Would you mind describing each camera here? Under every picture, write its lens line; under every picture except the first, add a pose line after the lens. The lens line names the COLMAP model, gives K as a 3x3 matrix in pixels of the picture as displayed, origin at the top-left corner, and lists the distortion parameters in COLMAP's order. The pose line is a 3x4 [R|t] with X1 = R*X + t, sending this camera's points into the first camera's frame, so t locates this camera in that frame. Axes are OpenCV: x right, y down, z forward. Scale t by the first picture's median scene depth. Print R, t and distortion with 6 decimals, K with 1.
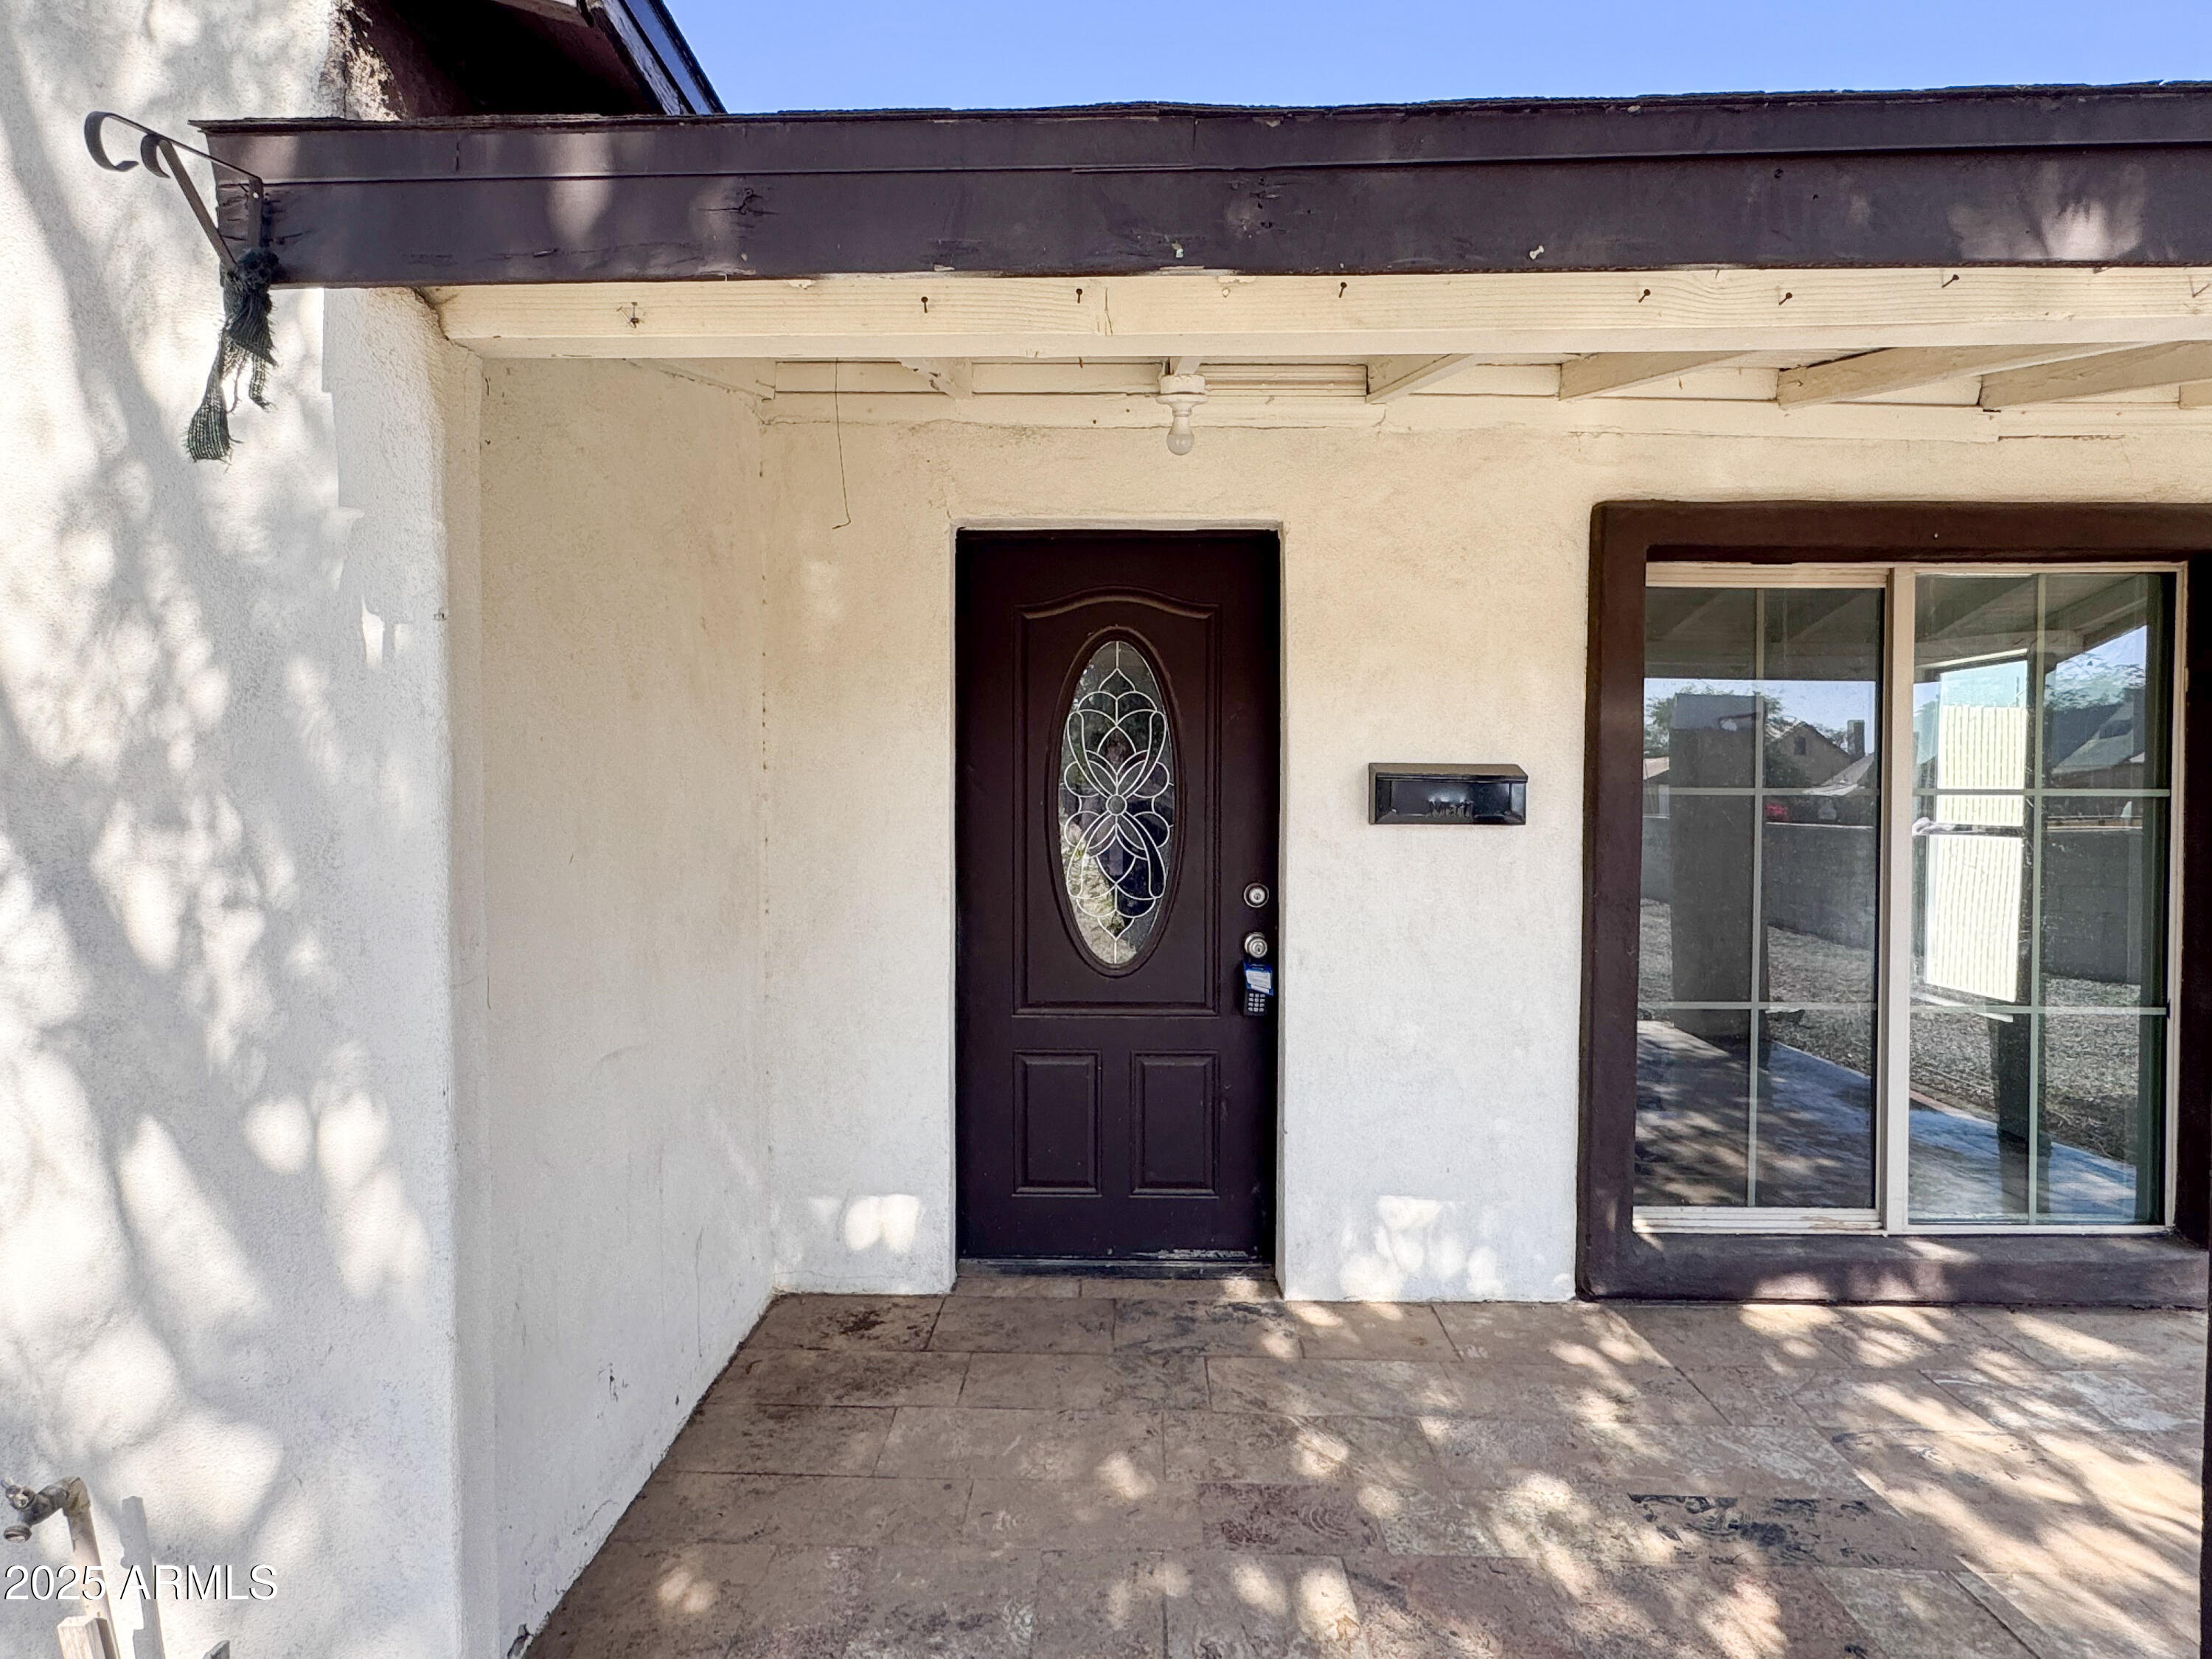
lens RADIAL K [[1283.7, 0, 1106.0], [0, 1283.7, 829.5], [0, 0, 1]] dist [0.000389, 0.000430]
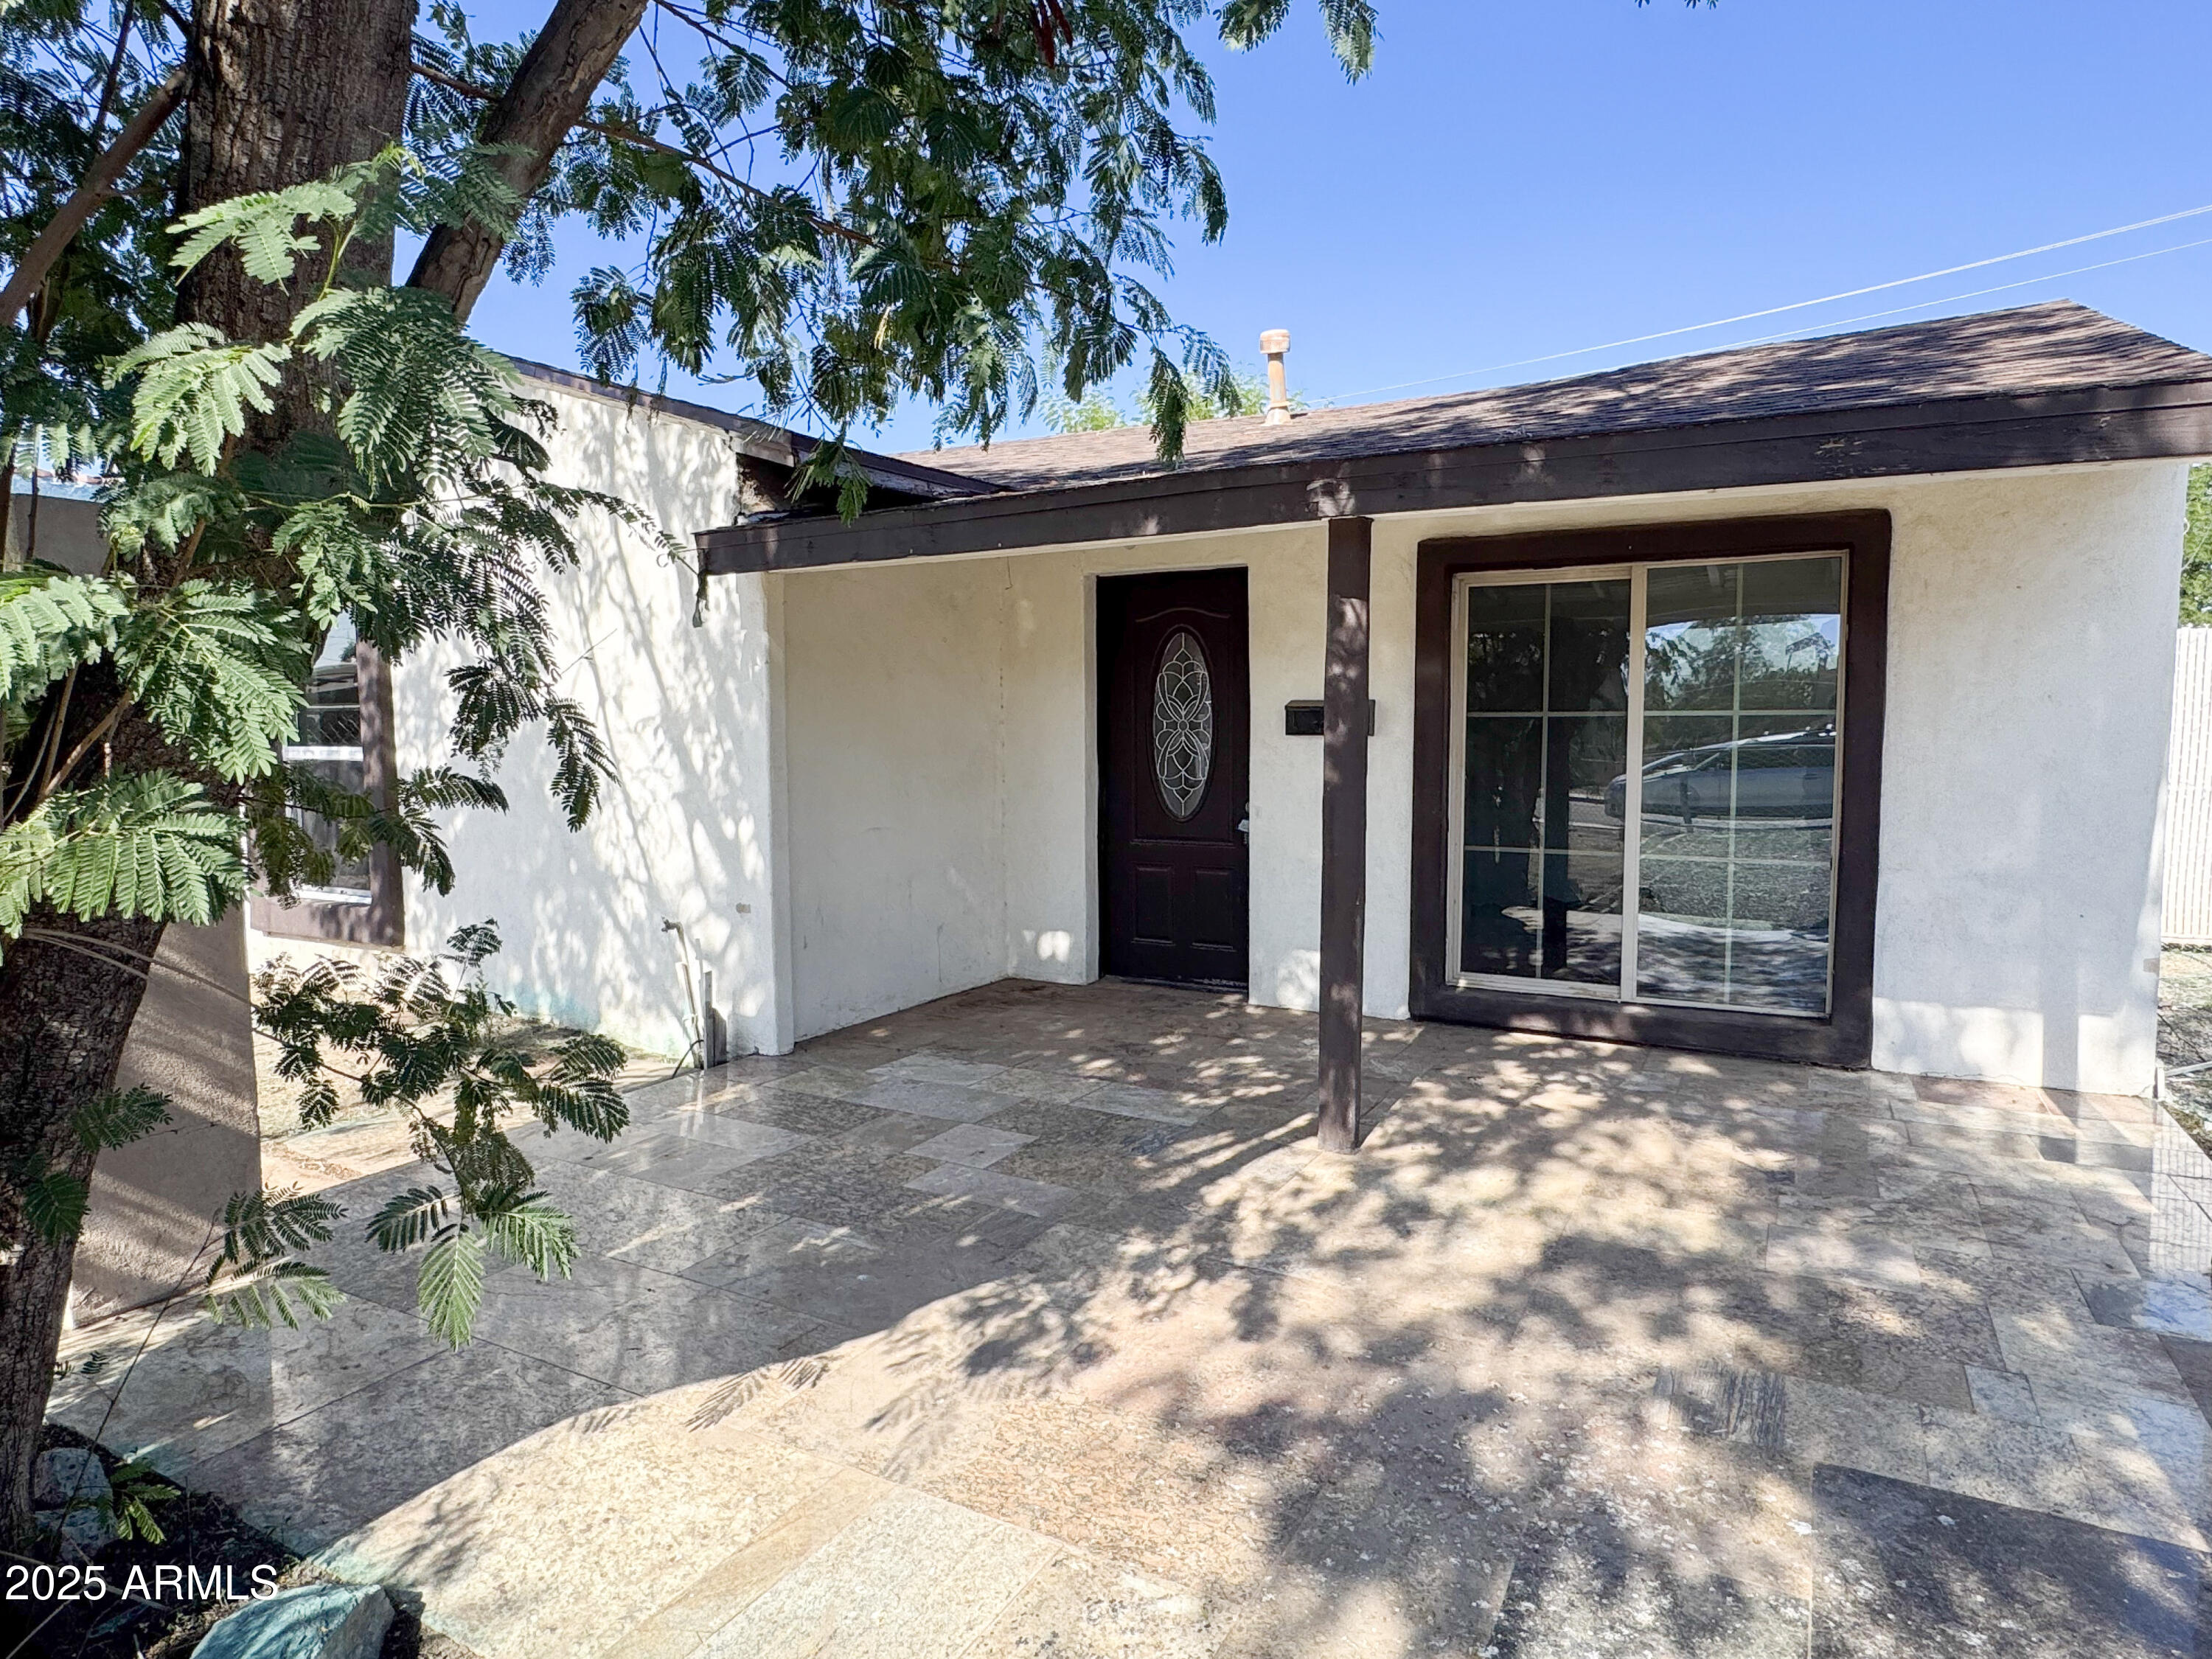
lens RADIAL K [[1283.7, 0, 1106.0], [0, 1283.7, 829.5], [0, 0, 1]] dist [0.000389, 0.000430]
pose [[0.882443, 0.031362, -0.469373, 1.038048], [-0.006013, 0.998446, 0.055408, 0.036815], [0.470381, -0.046072, 0.881260, -0.846923]]
